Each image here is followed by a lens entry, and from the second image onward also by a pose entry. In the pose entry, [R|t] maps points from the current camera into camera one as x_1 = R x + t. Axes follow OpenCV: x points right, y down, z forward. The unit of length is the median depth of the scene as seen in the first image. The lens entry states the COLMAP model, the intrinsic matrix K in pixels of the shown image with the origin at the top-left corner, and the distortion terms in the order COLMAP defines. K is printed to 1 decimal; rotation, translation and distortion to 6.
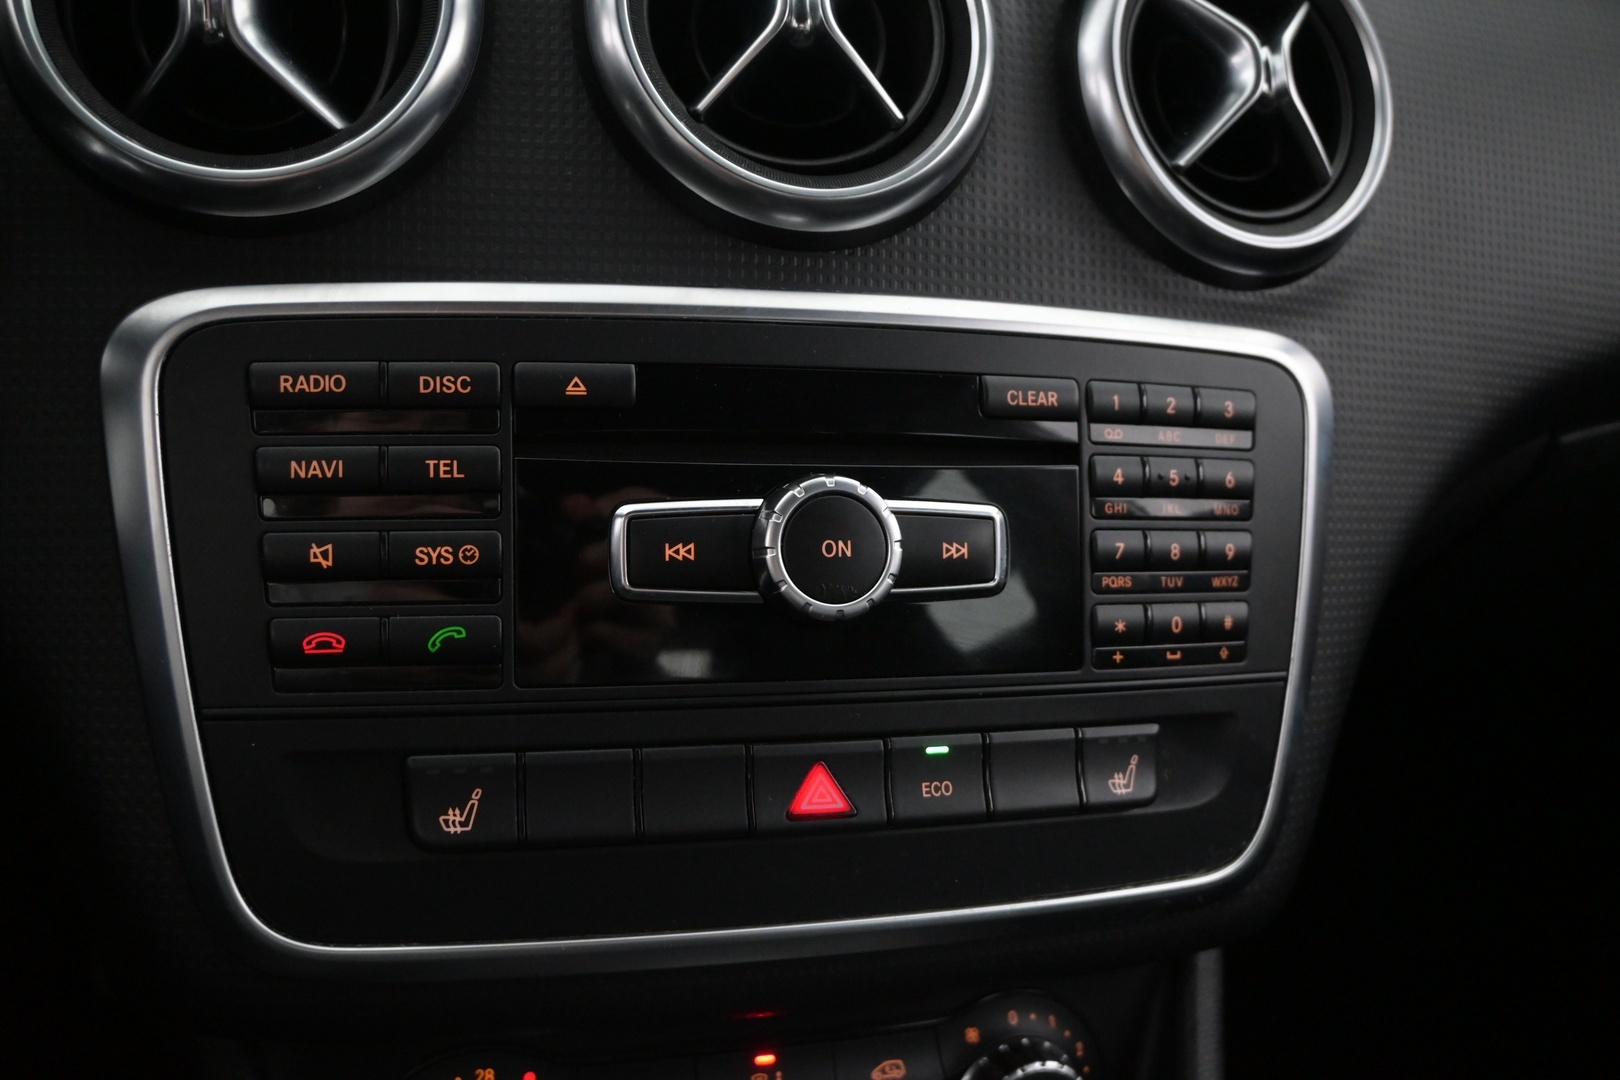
lens RADIAL K [[1445.3, 0, 809.6], [0, 1445.3, 543.7], [0, 0, 1]] dist [0.003757, 0.005379]
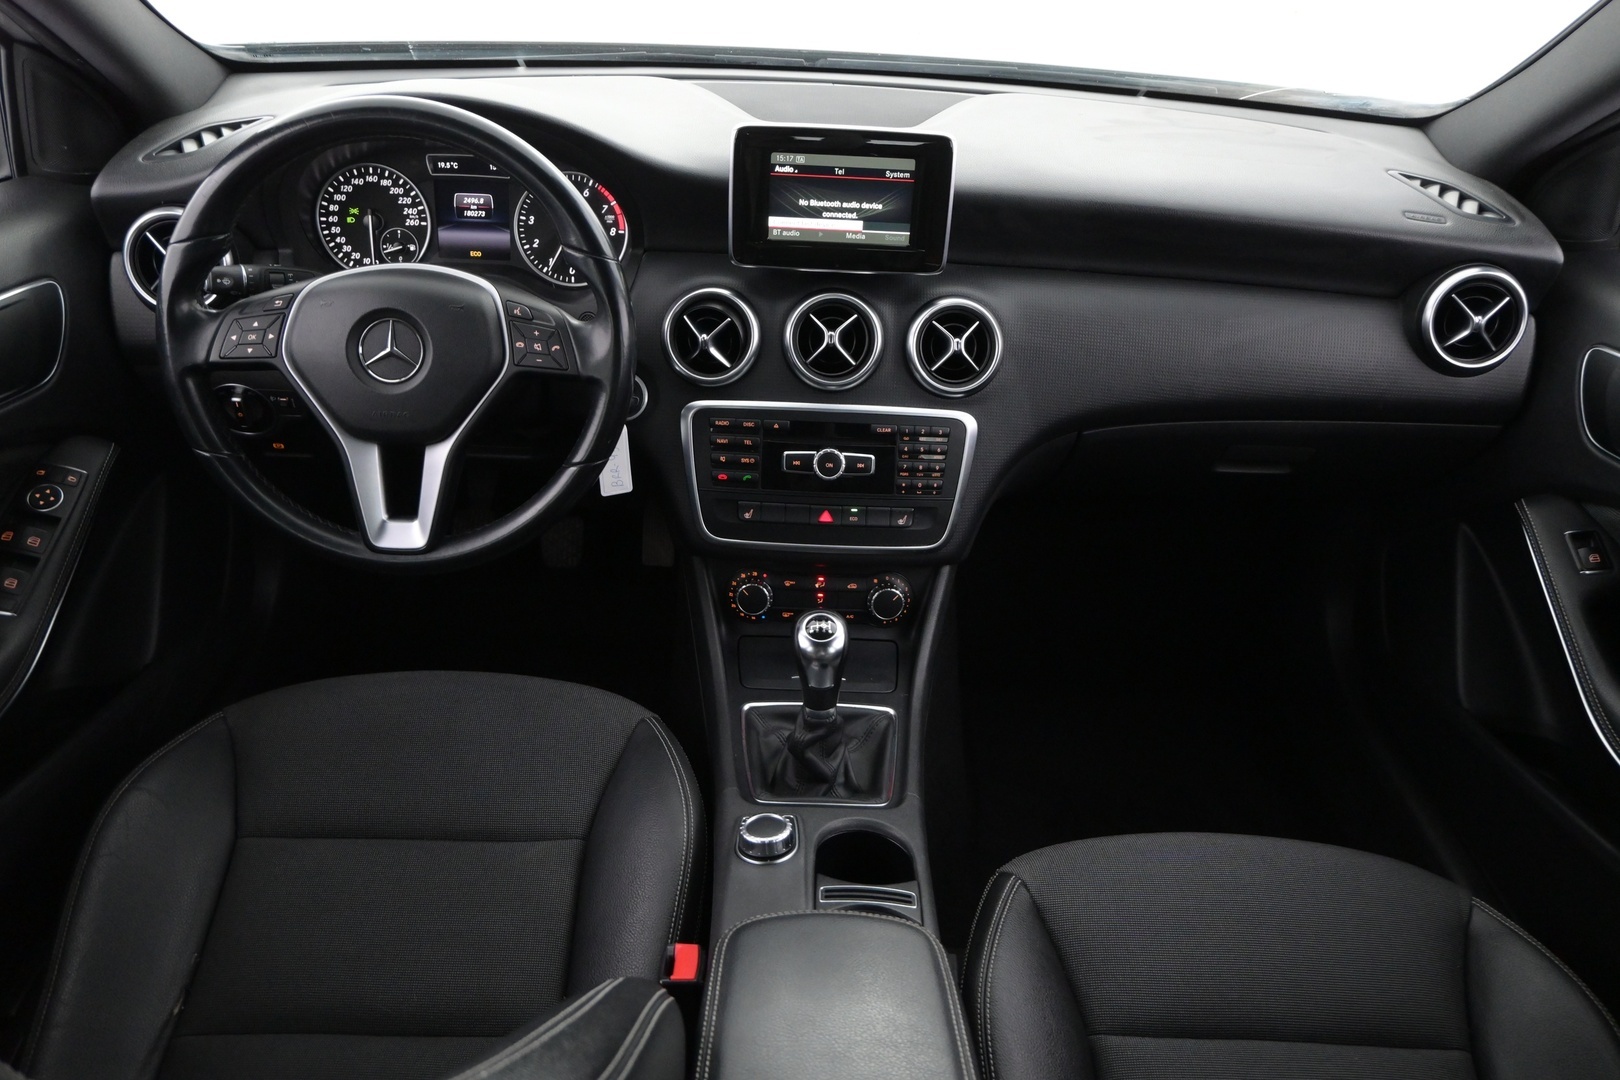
lens RADIAL K [[1239.0, 0, 815.3], [0, 1239.0, 533.3], [0, 0, 1]] dist [-0.008818, 0.001395]
pose [[0.963915, 0.099422, -0.246949, 0.913983], [-0.048560, 0.977746, 0.204095, -0.552454], [0.261745, -0.184738, 0.947291, -2.618426]]
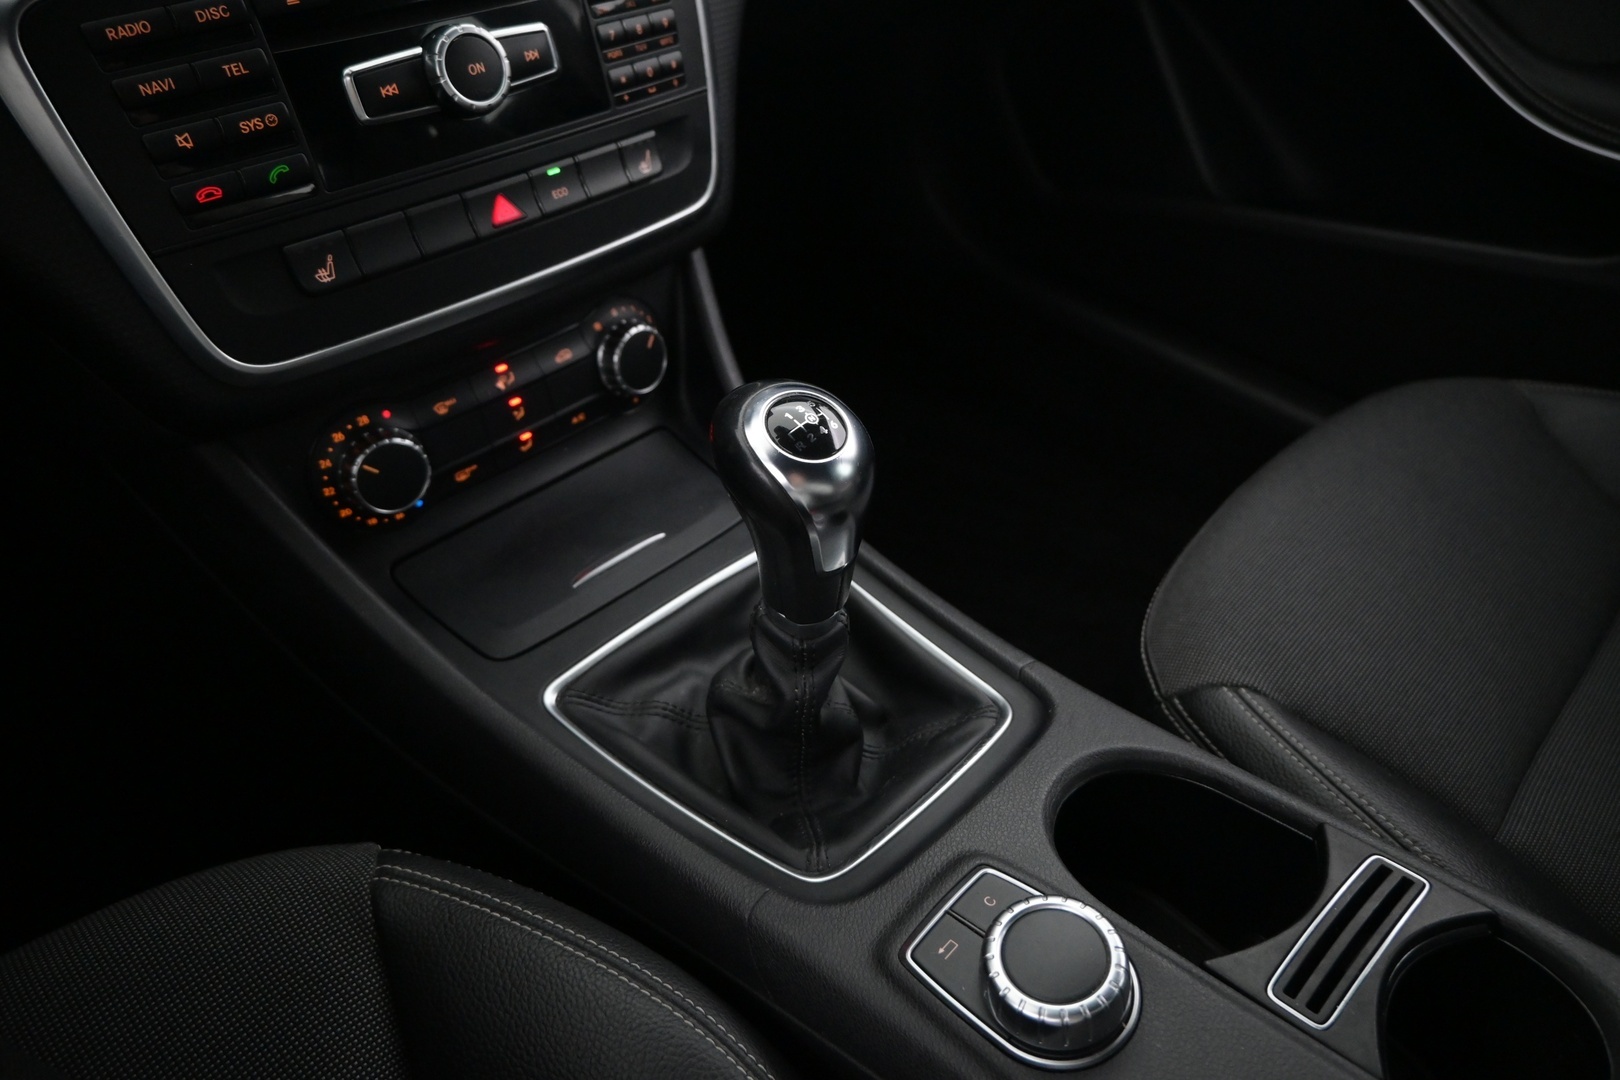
lens RADIAL K [[1121.9, 0, 817.6], [0, 1121.9, 544.8], [0, 0, 1]] dist [-0.000973, 0.000812]
pose [[0.864407, -0.366216, 0.344509, -0.292381], [0.178234, 0.863881, 0.471107, -0.062154], [-0.470142, -0.345825, 0.812017, -0.498096]]
